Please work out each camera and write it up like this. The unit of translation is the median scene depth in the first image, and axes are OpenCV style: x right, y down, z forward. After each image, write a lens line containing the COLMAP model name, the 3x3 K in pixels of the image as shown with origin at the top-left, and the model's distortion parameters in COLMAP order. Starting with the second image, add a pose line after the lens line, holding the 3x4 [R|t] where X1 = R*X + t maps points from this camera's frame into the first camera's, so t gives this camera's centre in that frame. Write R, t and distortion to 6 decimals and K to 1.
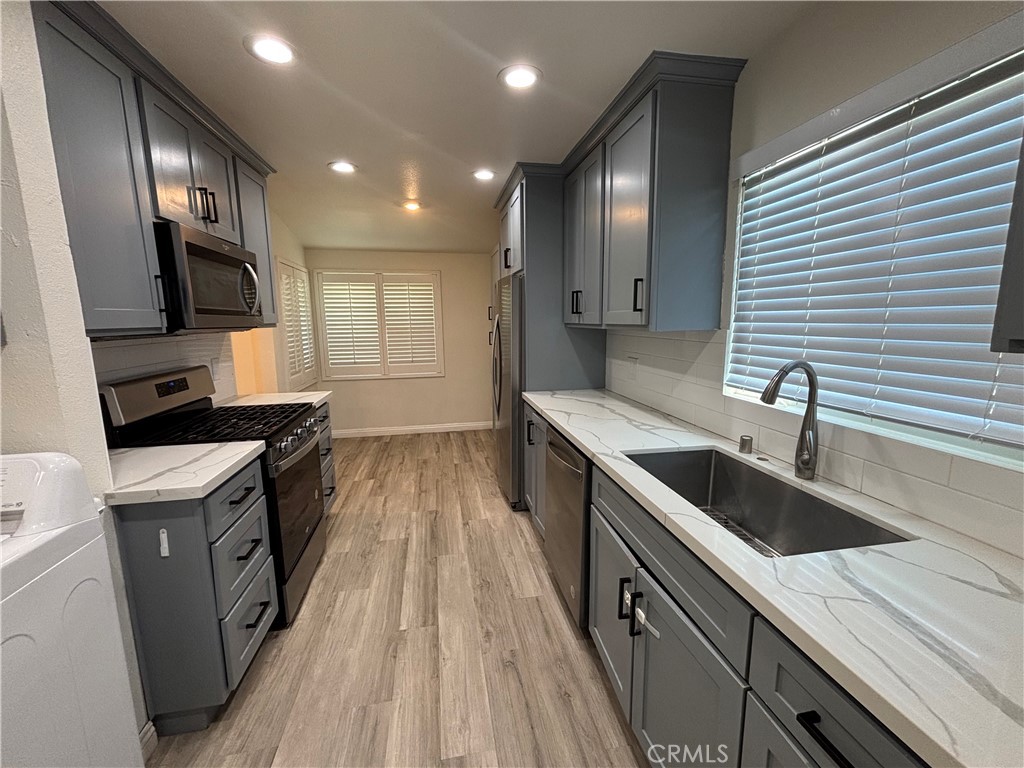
lens RADIAL K [[415.9, 0, 512.7], [0, 415.9, 383.5], [0, 0, 1]] dist [-0.002736, 0.001173]
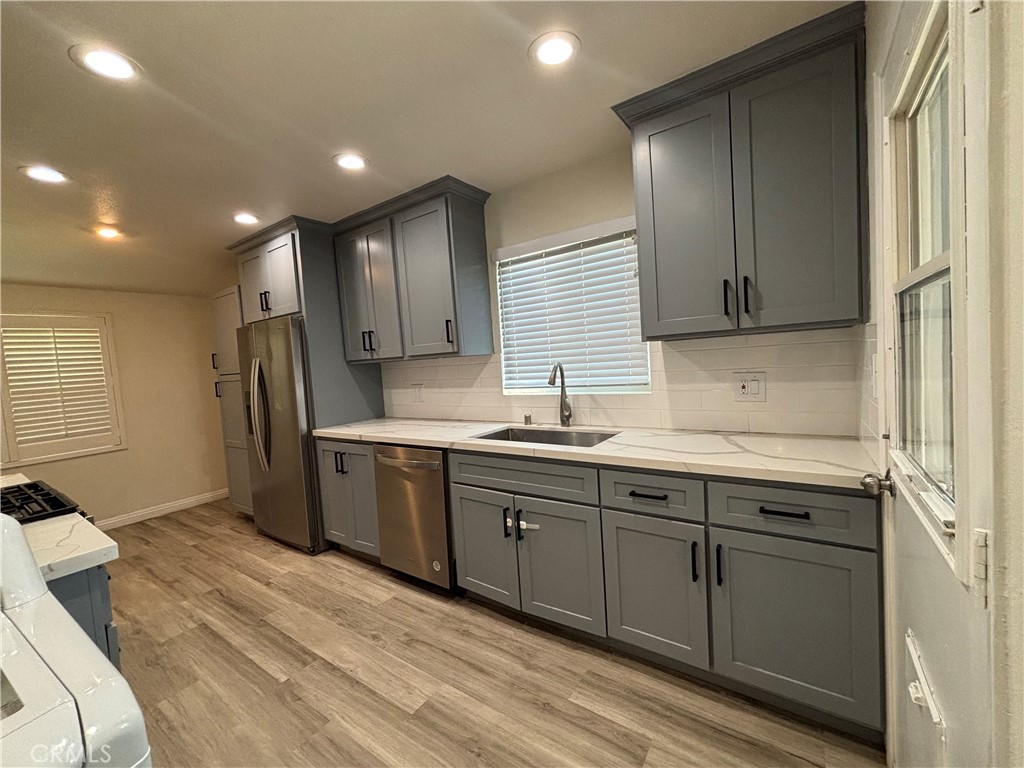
lens RADIAL K [[415.9, 0, 512.8], [0, 415.9, 384.3], [0, 0, 1]] dist [-0.002736, 0.001173]
pose [[0.711801, -0.076148, 0.698241, -0.429026], [0.165936, 0.984197, -0.061824, 0.070258], [-0.682499, 0.159870, 0.713188, -0.101416]]
